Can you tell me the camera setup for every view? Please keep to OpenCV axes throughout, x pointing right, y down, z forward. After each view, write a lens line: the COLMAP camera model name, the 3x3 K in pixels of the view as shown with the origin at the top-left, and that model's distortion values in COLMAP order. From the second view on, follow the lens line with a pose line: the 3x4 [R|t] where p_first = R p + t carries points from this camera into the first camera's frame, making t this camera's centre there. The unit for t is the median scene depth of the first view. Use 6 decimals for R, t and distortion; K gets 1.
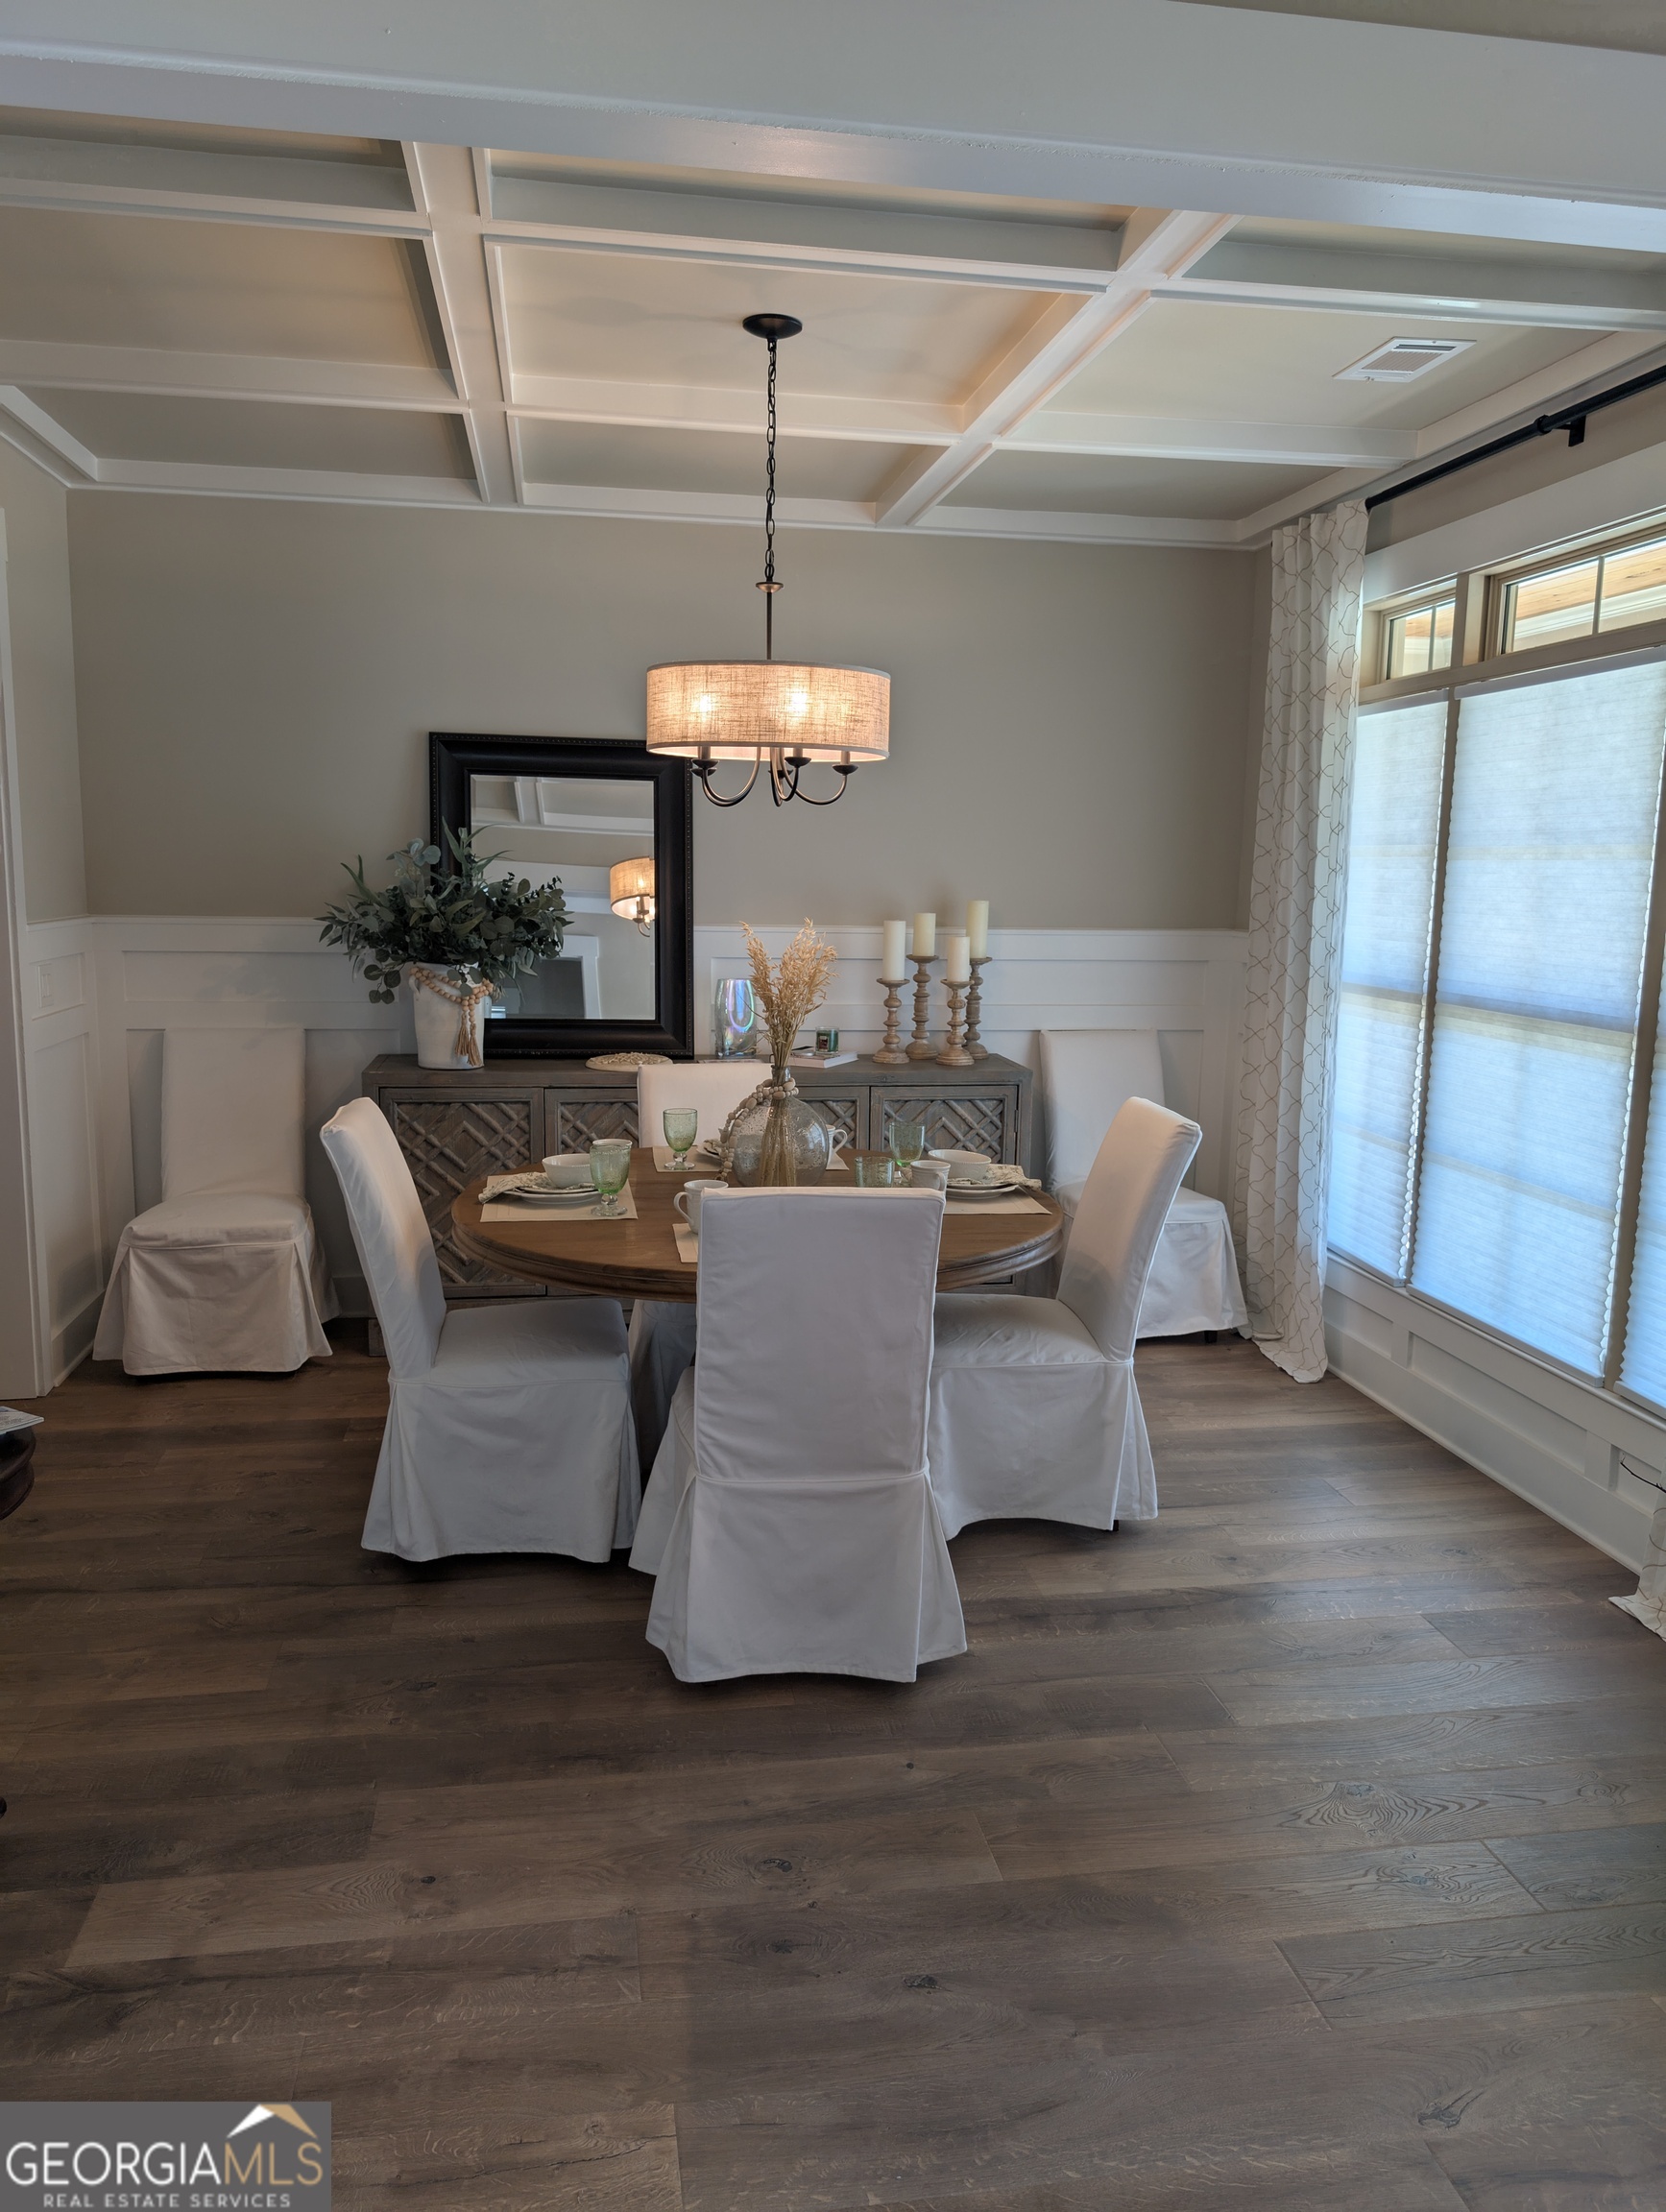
lens RADIAL K [[1582.7, 0, 832.1], [0, 1582.7, 1129.2], [0, 0, 1]] dist [-0.000312, -0.001489]
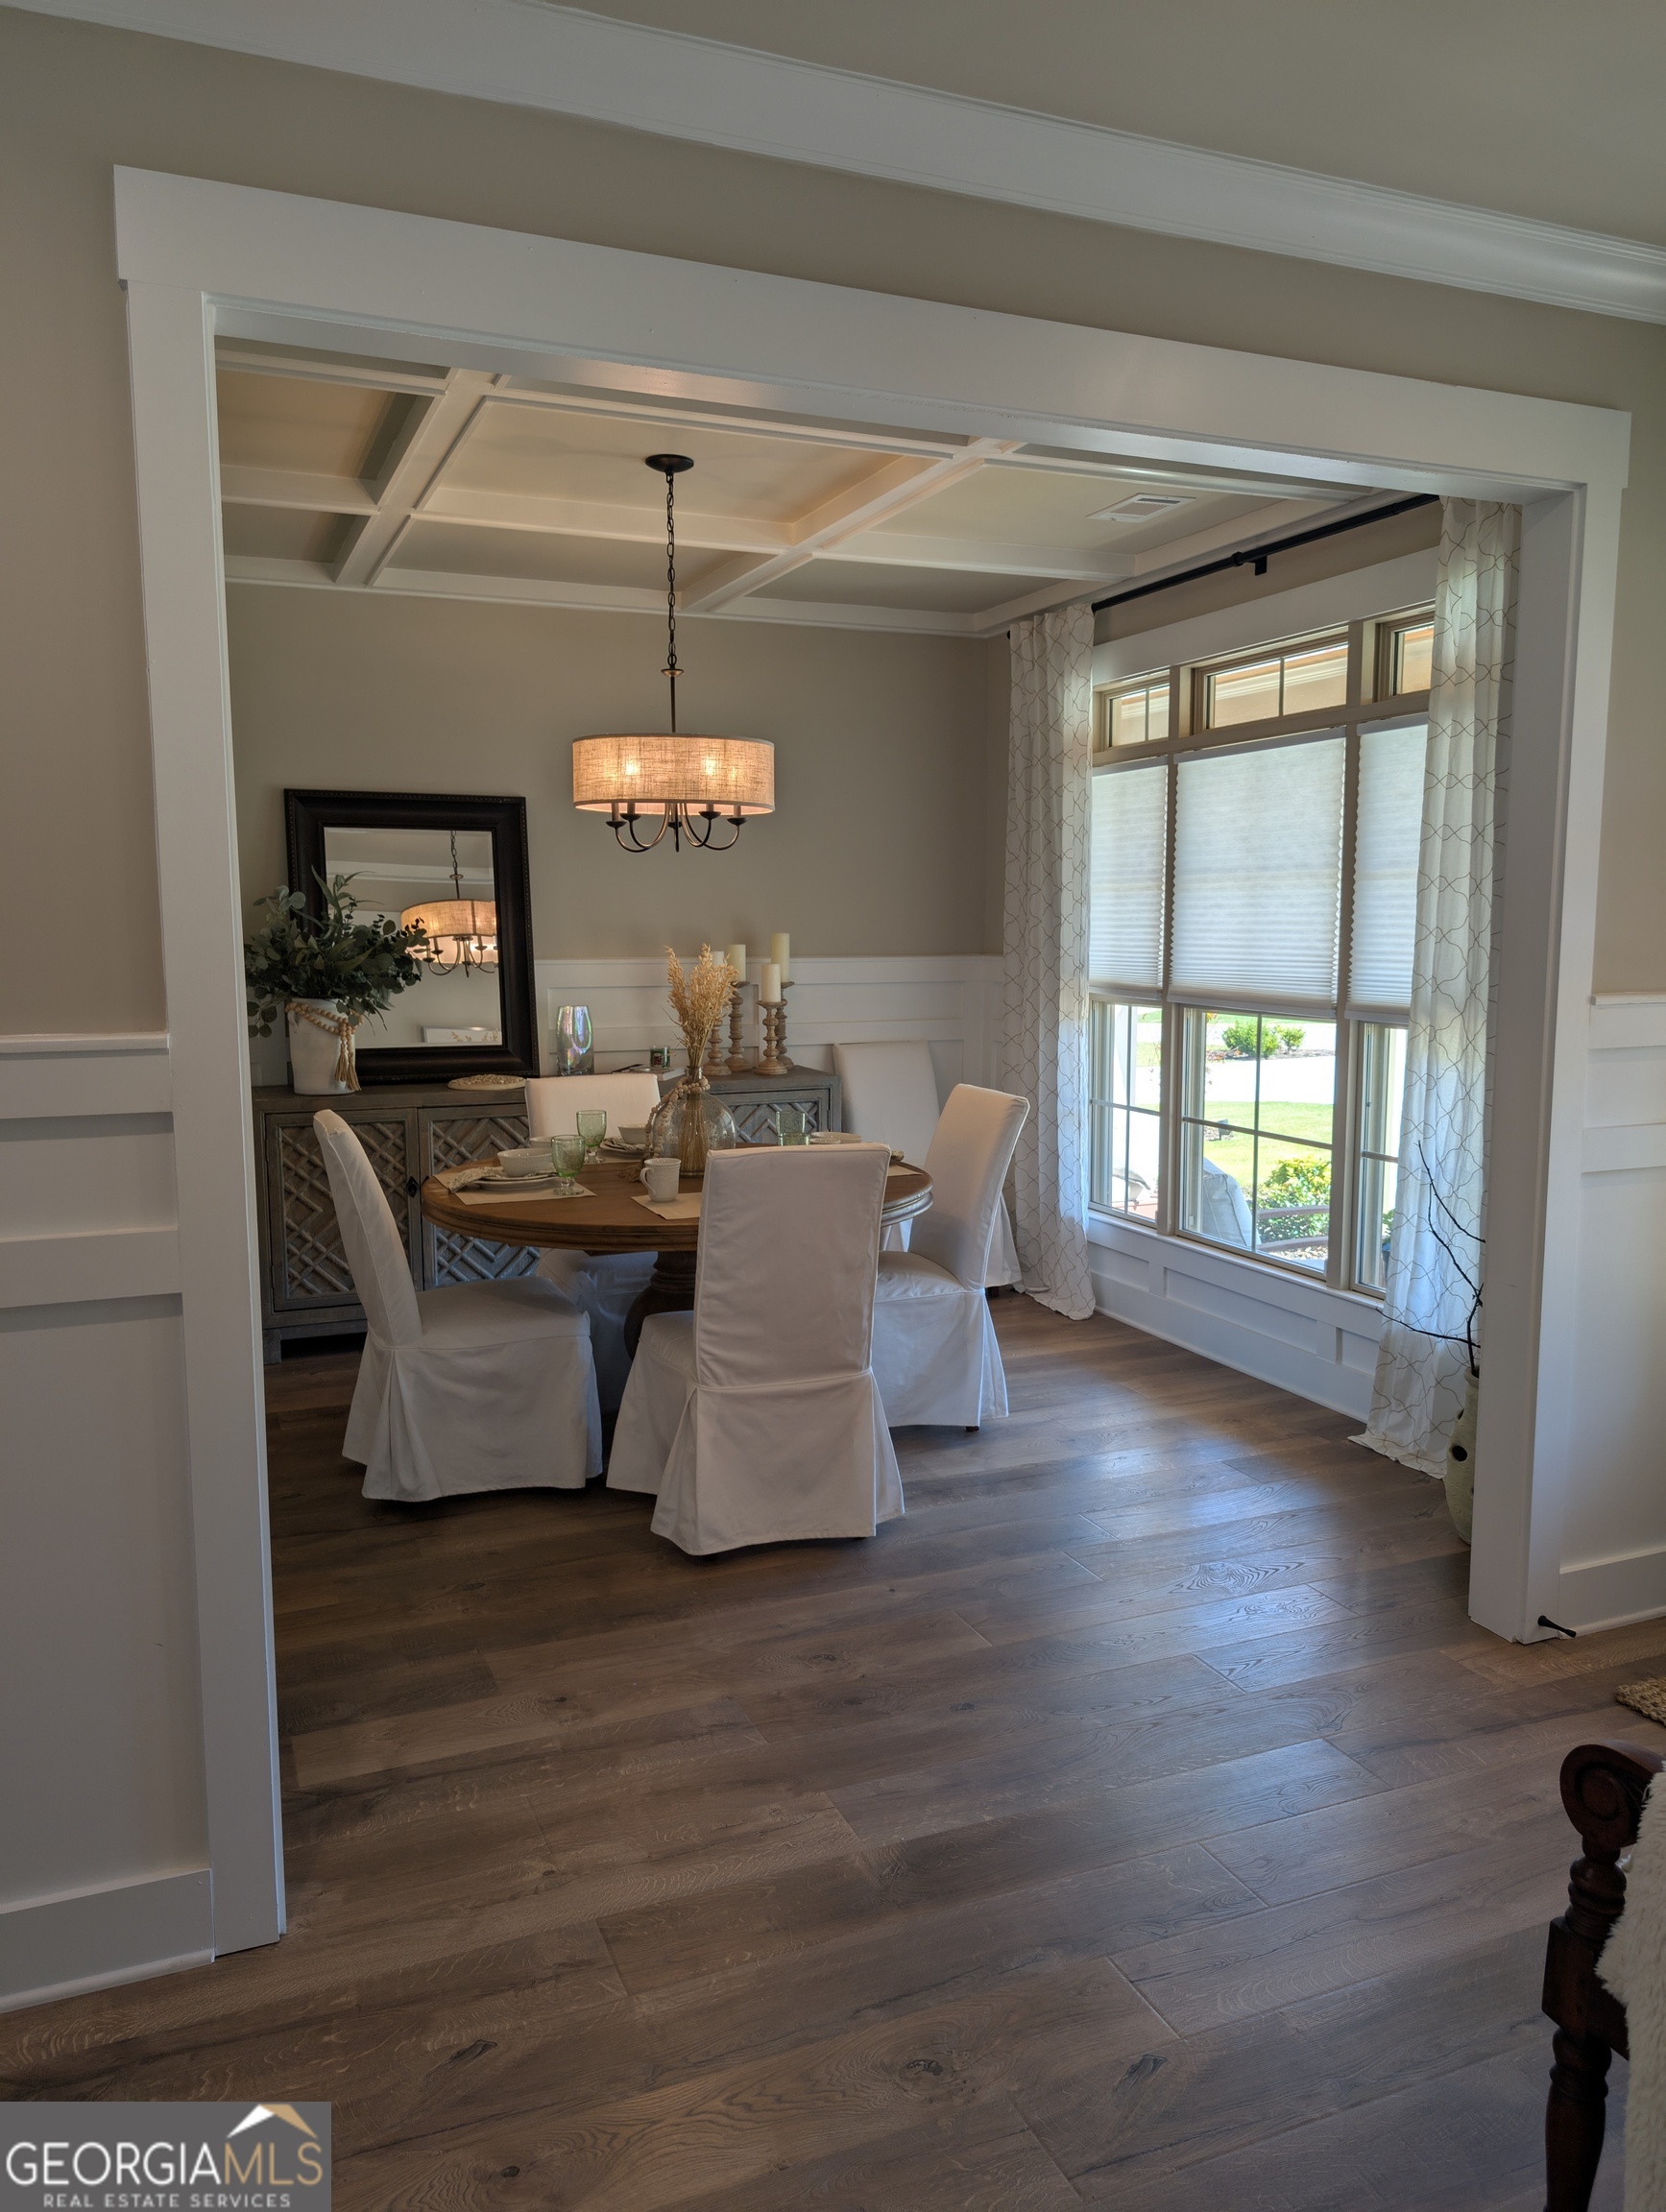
lens RADIAL K [[1582.7, 0, 832.1], [0, 1582.7, 1129.2], [0, 0, 1]] dist [-0.000312, -0.001489]
pose [[0.972789, -0.048946, 0.226465, -0.204897], [0.055867, 0.998144, -0.024251, 0.042753], [-0.224857, 0.036243, 0.973717, -0.193132]]
